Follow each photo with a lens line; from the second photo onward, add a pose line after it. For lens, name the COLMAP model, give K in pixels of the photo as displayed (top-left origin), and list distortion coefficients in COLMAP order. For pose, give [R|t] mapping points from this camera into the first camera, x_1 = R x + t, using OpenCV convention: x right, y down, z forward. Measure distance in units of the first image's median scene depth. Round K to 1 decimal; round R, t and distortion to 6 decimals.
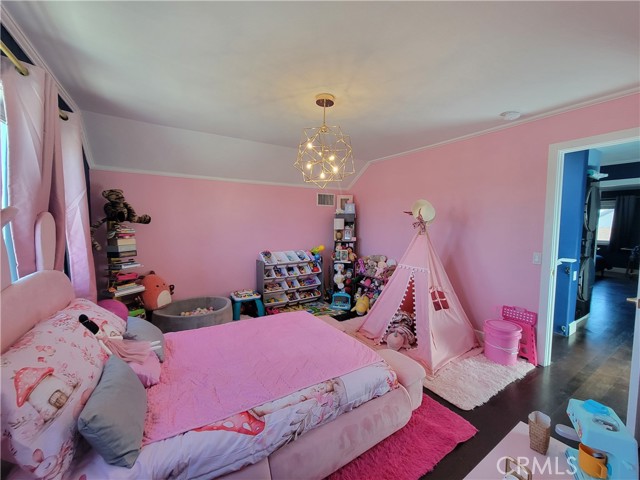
lens RADIAL K [[261.2, 0, 321.6], [0, 261.2, 241.0], [0, 0, 1]] dist [-0.003668, 0.000352]
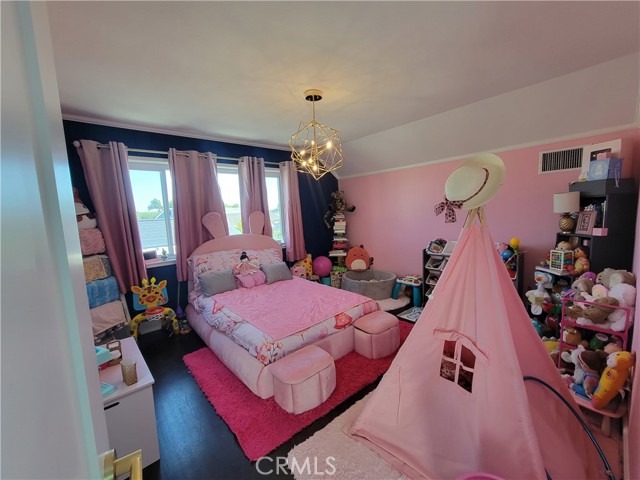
lens RADIAL K [[261.2, 0, 321.6], [0, 261.2, 241.0], [0, 0, 1]] dist [-0.003668, 0.000352]
pose [[0.158219, 0.095114, -0.982812, 0.771555], [-0.021703, 0.995444, 0.092843, -0.035702], [0.987166, 0.006641, 0.159562, 0.599547]]
